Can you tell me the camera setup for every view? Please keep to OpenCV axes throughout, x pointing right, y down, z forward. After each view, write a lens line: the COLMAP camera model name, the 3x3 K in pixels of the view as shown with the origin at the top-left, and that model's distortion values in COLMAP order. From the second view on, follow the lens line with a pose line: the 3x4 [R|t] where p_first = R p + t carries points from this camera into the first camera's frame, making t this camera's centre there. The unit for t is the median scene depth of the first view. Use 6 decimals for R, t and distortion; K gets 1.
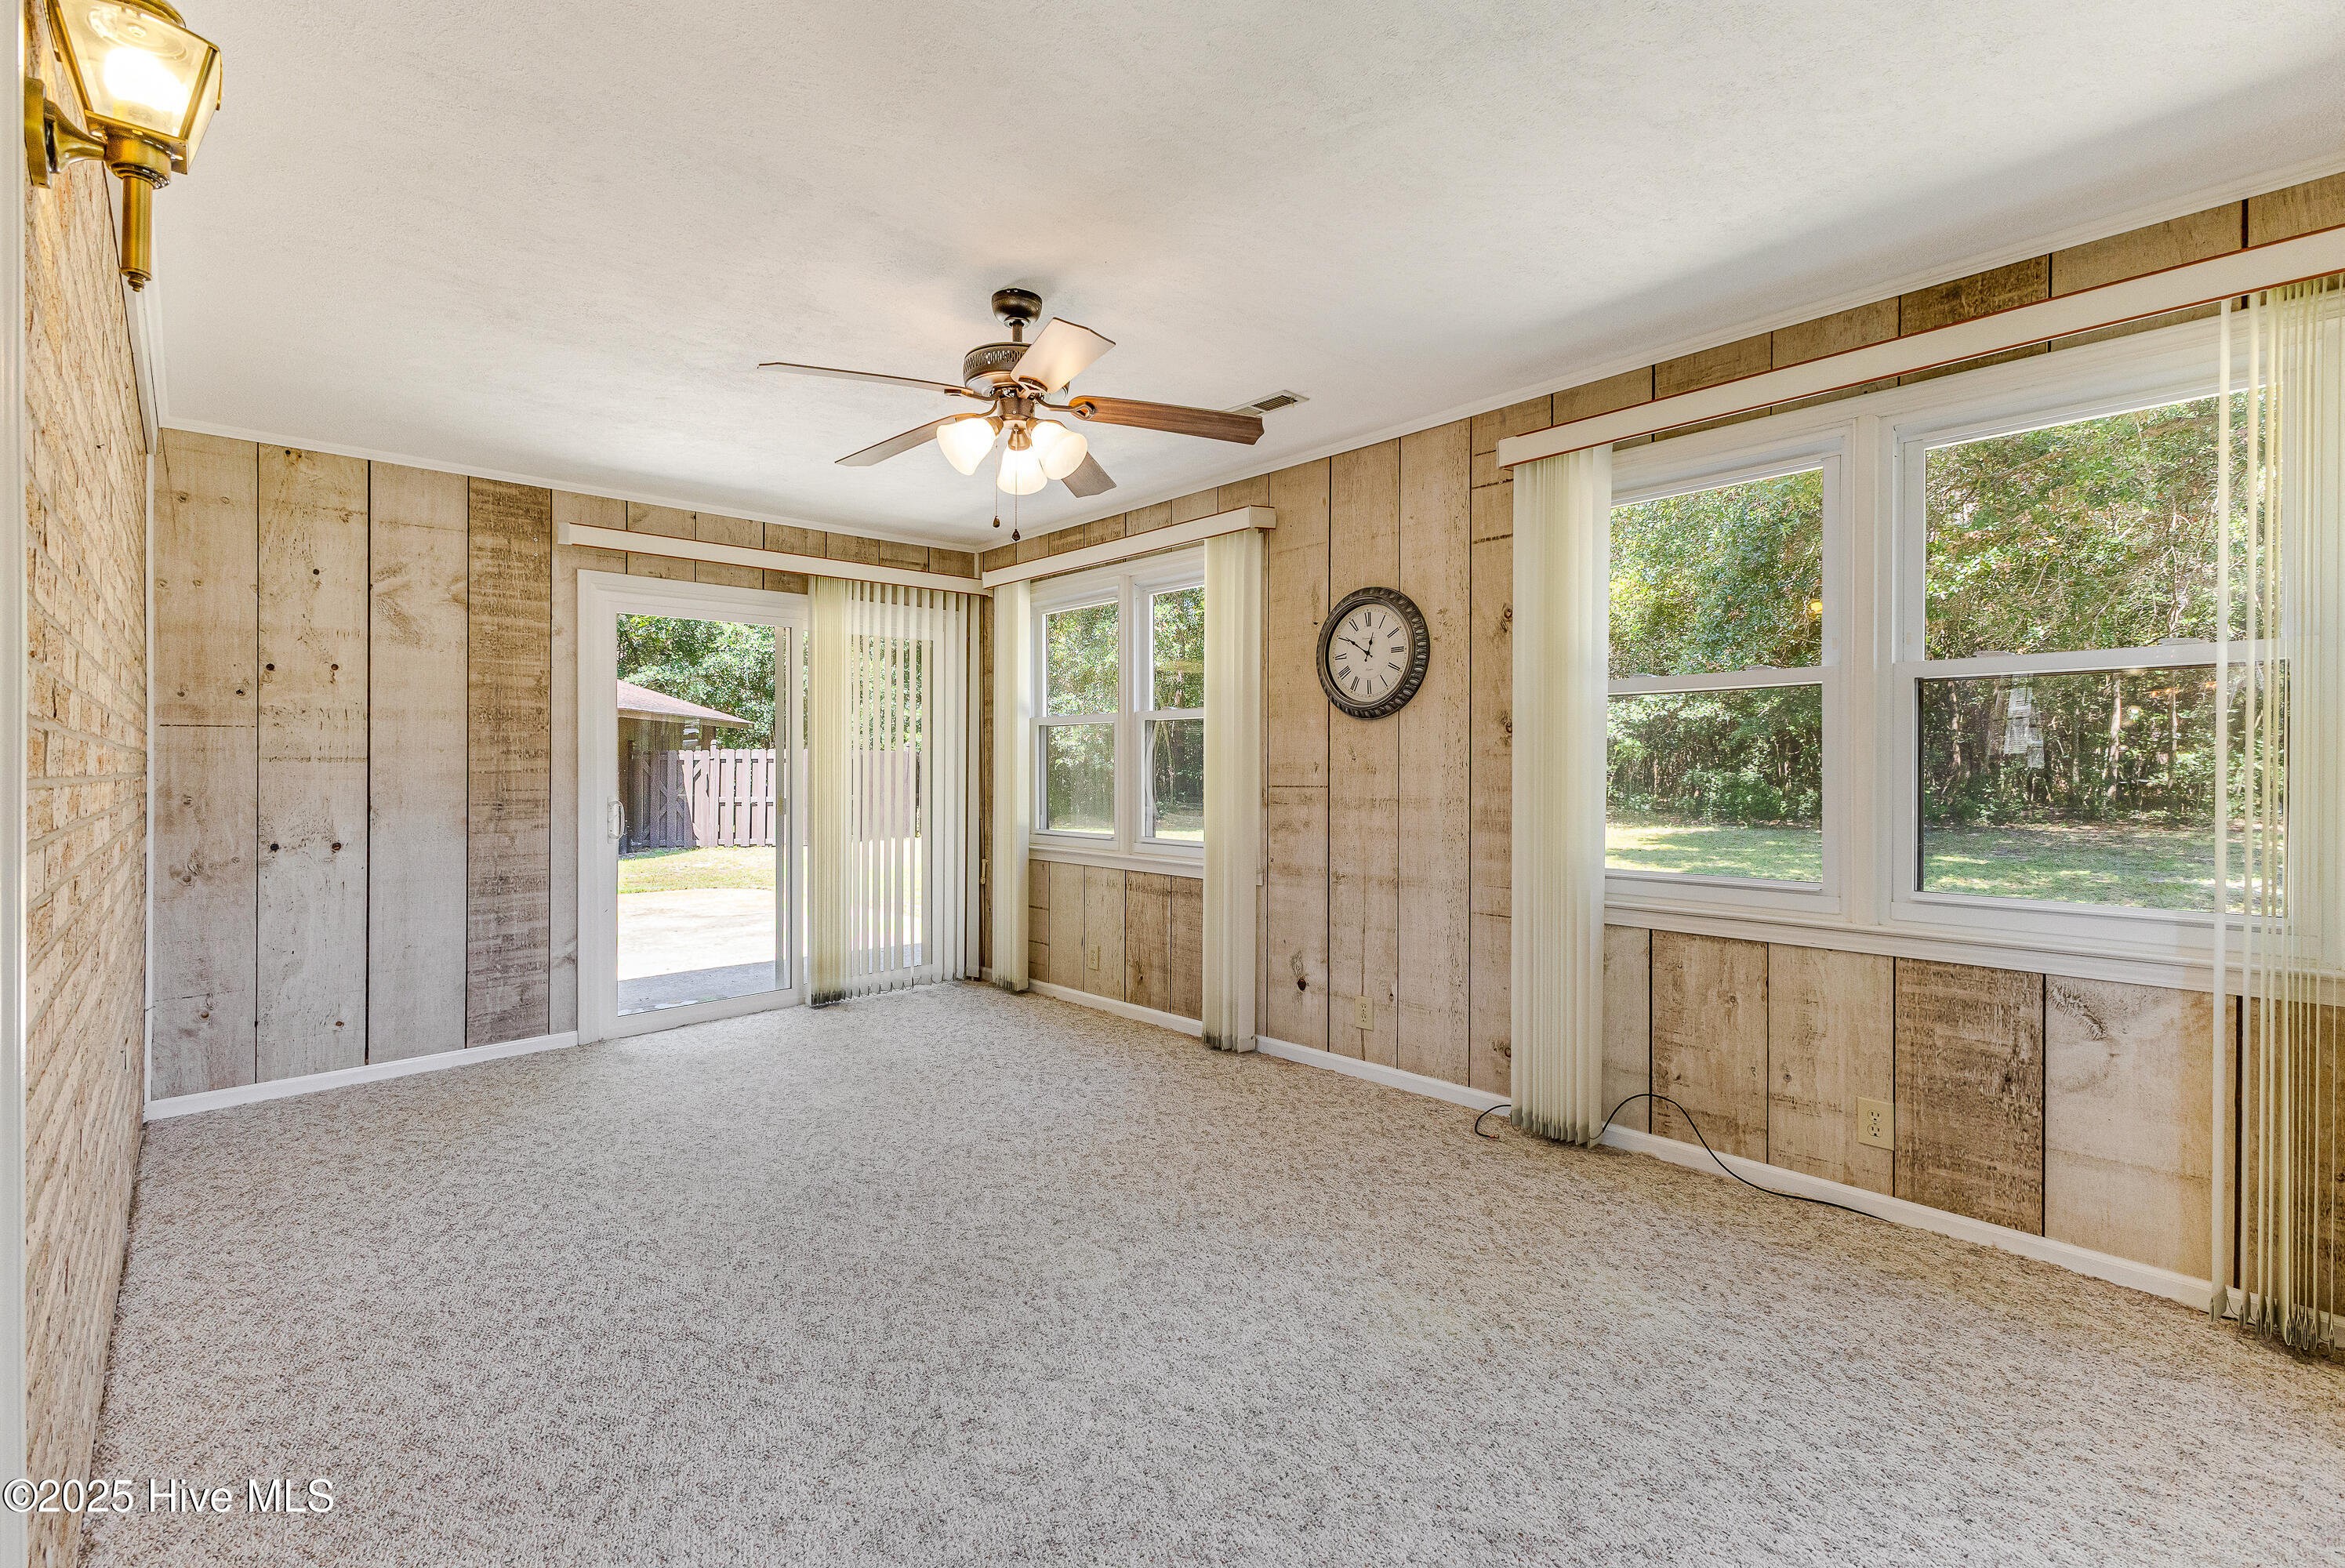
lens RADIAL K [[1037.0, 0, 1157.6], [0, 1037.0, 770.3], [0, 0, 1]] dist [-0.003028, -0.000580]
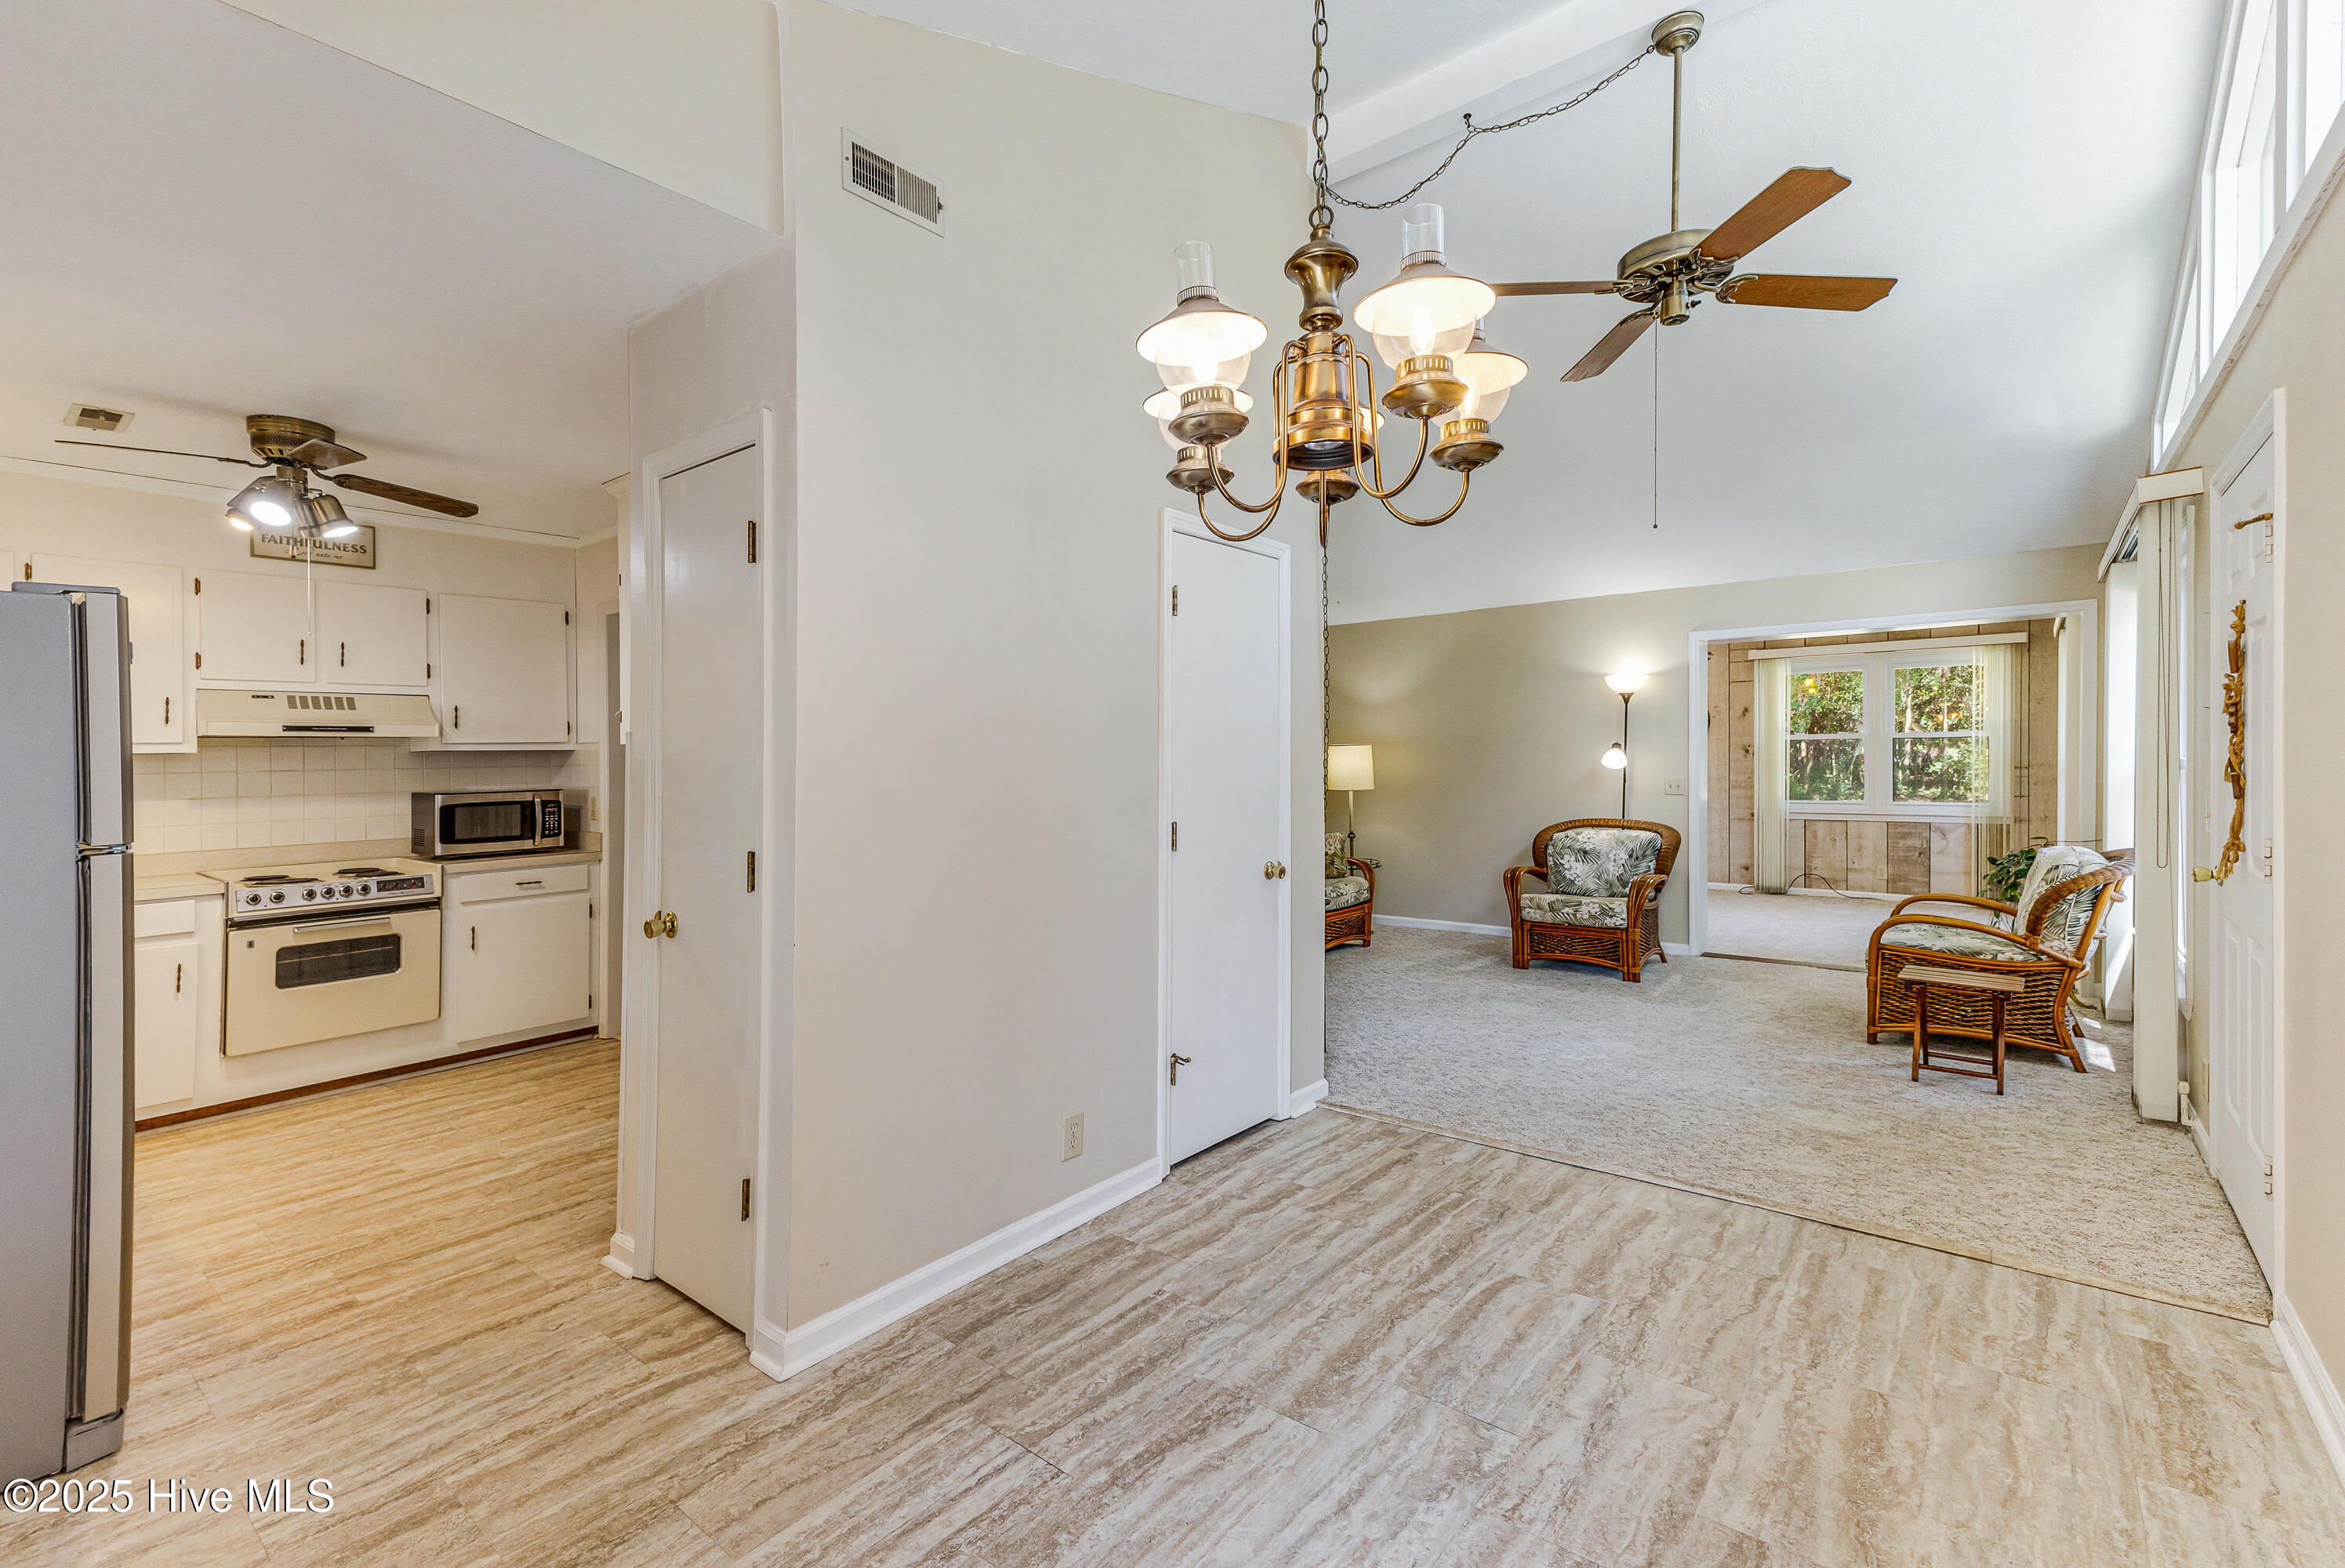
lens RADIAL K [[1037.0, 0, 1169.4], [0, 1037.0, 772.5], [0, 0, 1]] dist [-0.003028, -0.000580]
pose [[0.990269, -0.011293, 0.138706, -1.965556], [0.010578, 0.999927, 0.005888, -0.022345], [-0.138762, -0.004364, 0.990316, -1.911804]]
